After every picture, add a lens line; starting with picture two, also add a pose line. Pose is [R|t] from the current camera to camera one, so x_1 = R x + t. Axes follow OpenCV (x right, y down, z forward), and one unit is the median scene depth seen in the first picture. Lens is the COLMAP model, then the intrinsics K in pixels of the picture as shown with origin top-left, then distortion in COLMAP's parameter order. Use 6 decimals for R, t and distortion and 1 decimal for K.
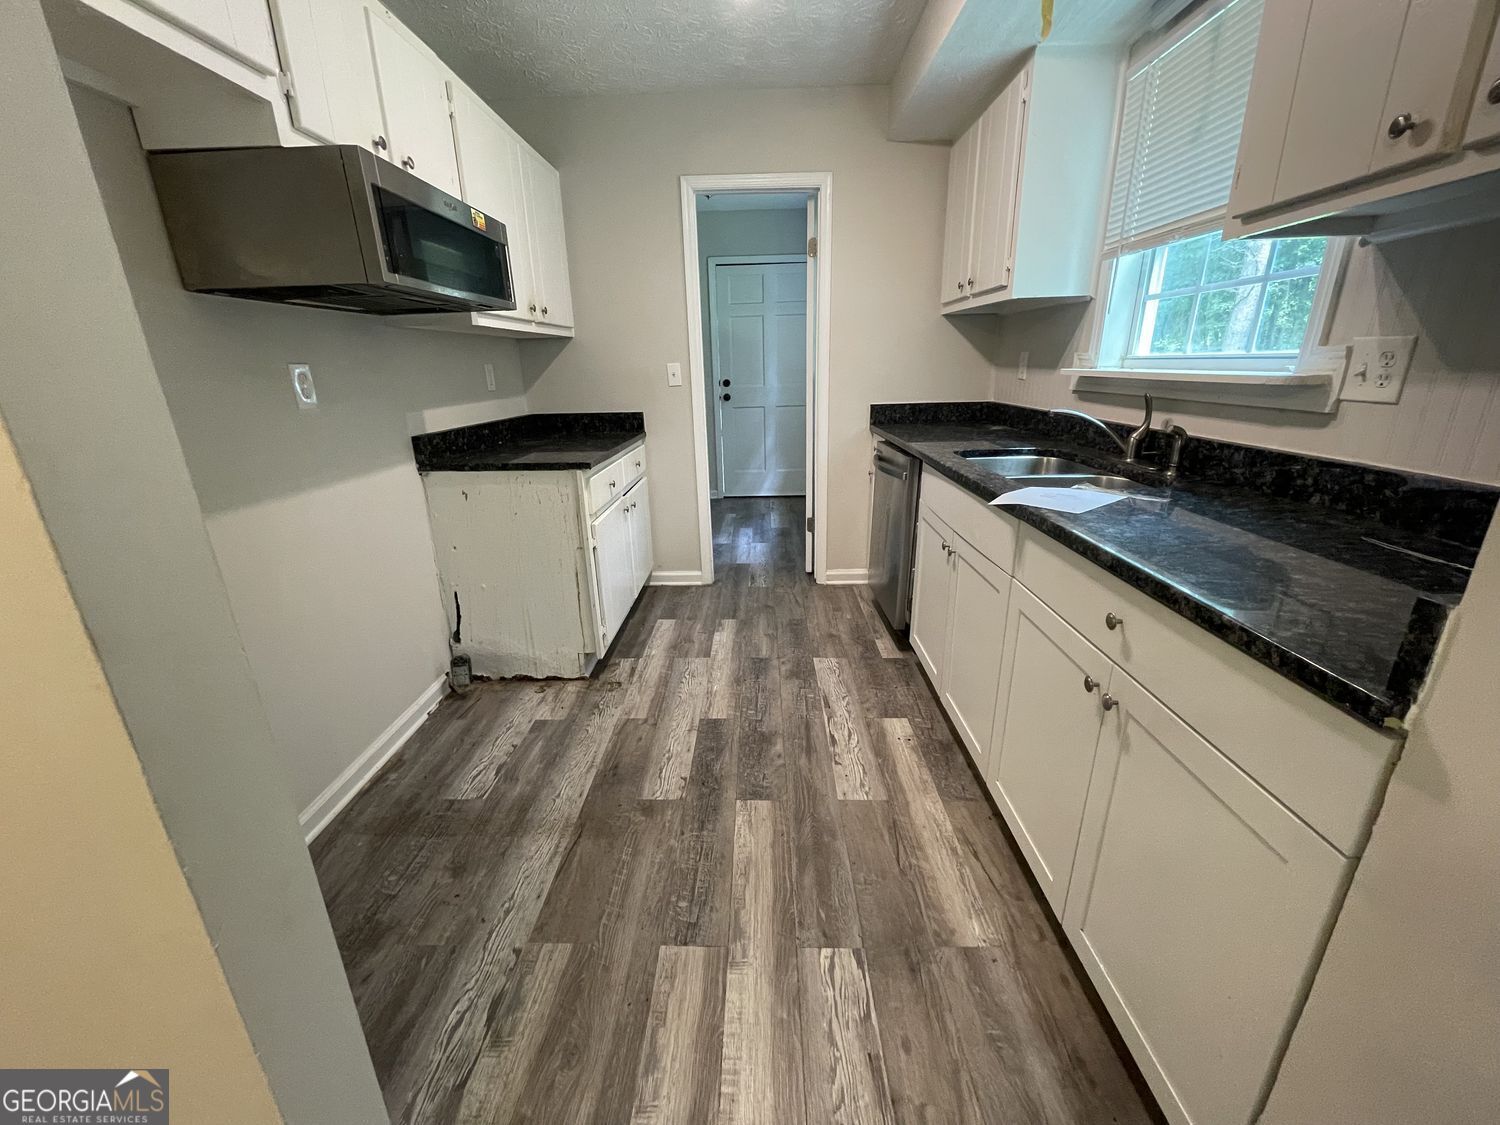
lens RADIAL K [[605.2, 0, 741.7], [0, 605.2, 565.1], [0, 0, 1]] dist [-0.000921, -0.000761]
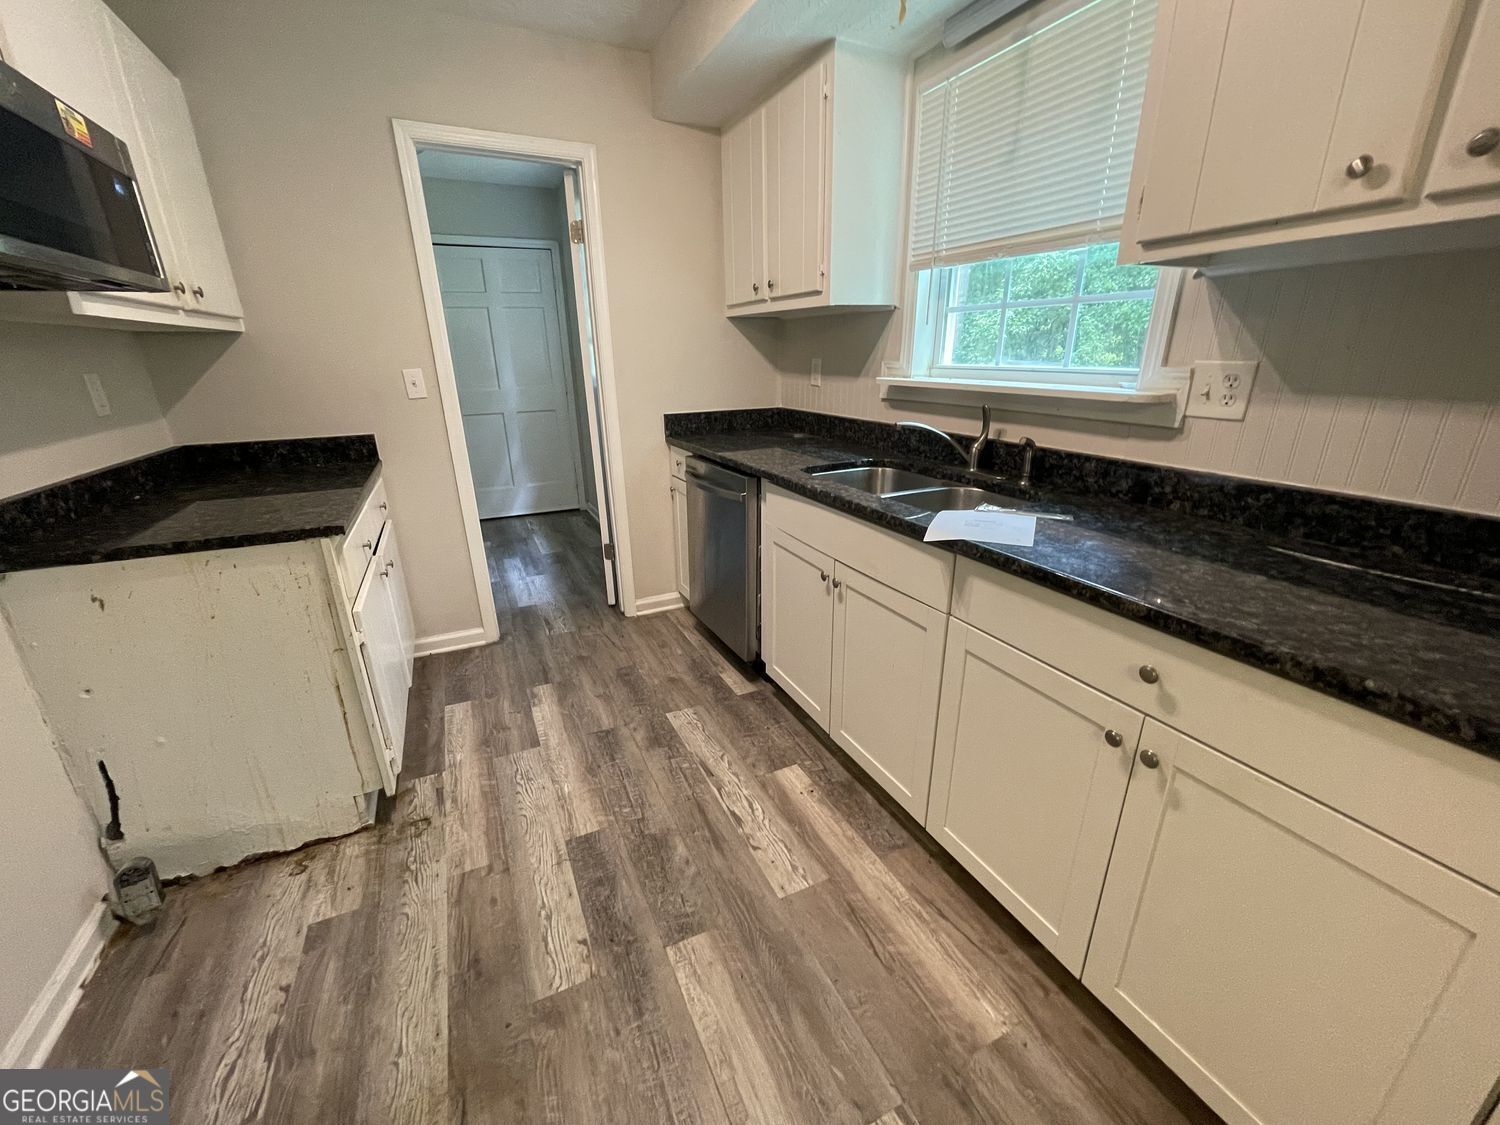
lens RADIAL K [[605.2, 0, 741.7], [0, 605.2, 565.1], [0, 0, 1]] dist [-0.000921, -0.000761]
pose [[0.892575, -0.140971, 0.428295, -0.149569], [0.136879, 0.989759, 0.040514, -0.092556], [-0.429621, 0.022463, 0.902730, 0.205350]]
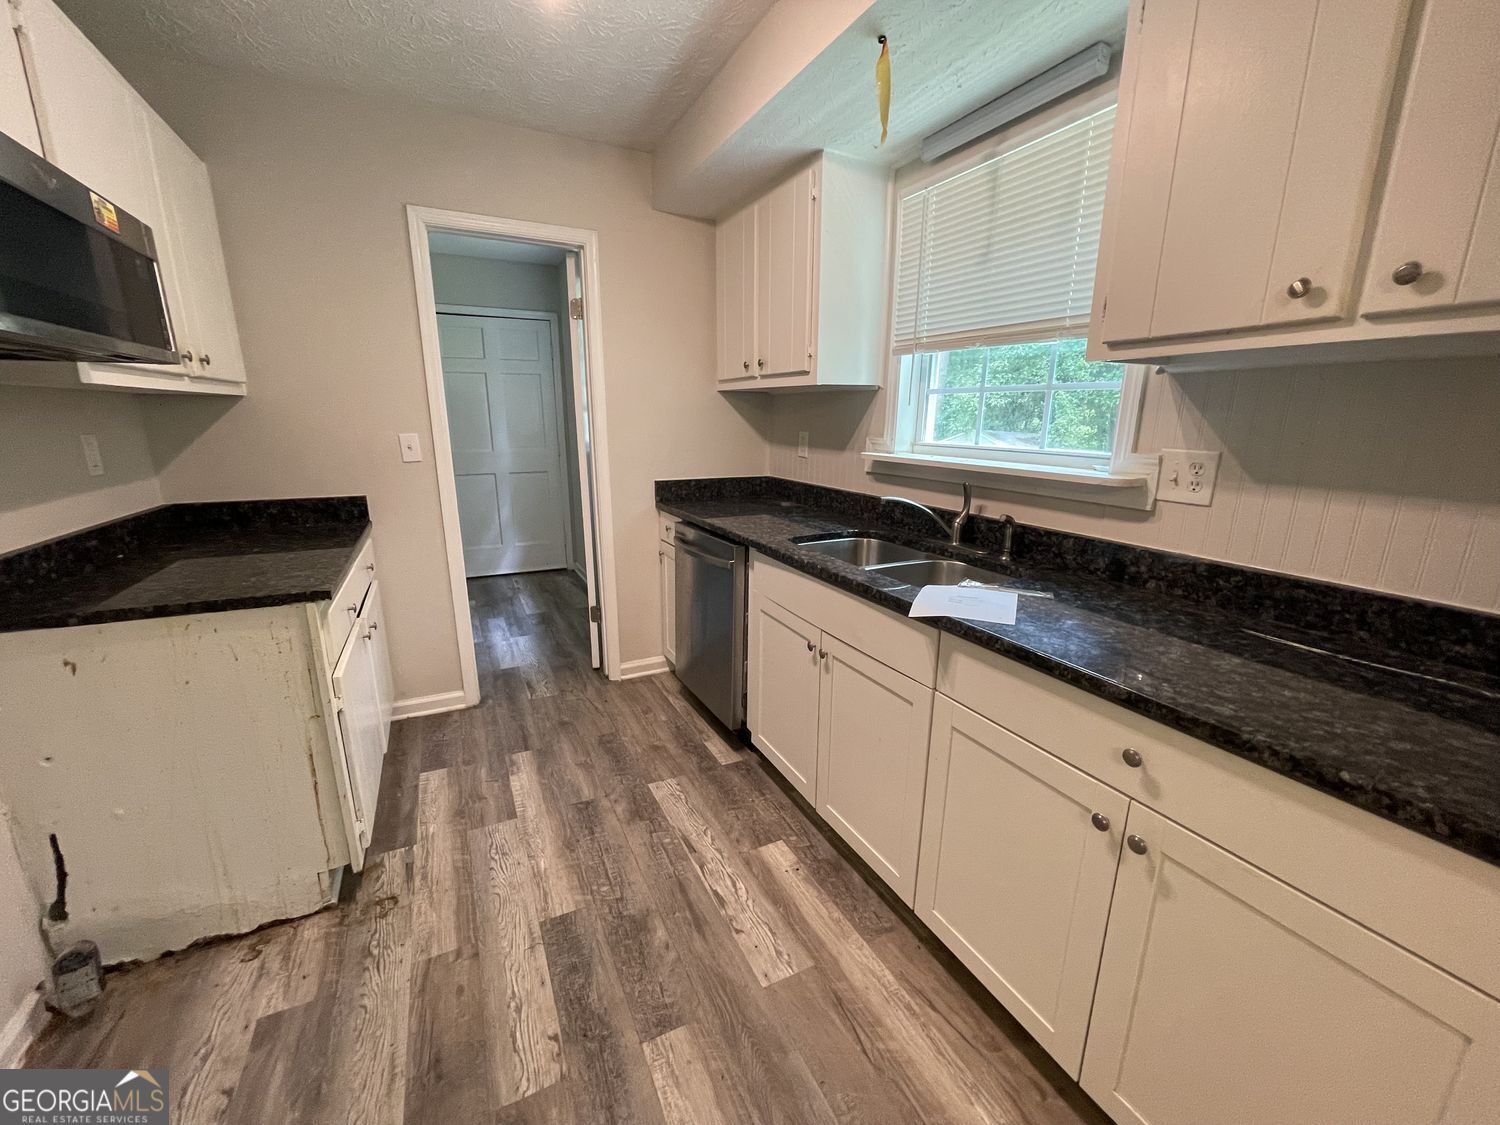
lens RADIAL K [[605.2, 0, 741.7], [0, 605.2, 565.1], [0, 0, 1]] dist [-0.000921, -0.000761]
pose [[0.884137, -0.083967, 0.459621, -0.153484], [0.121159, 0.991272, -0.051970, -0.107581], [-0.451245, 0.101635, 0.886593, 0.198511]]
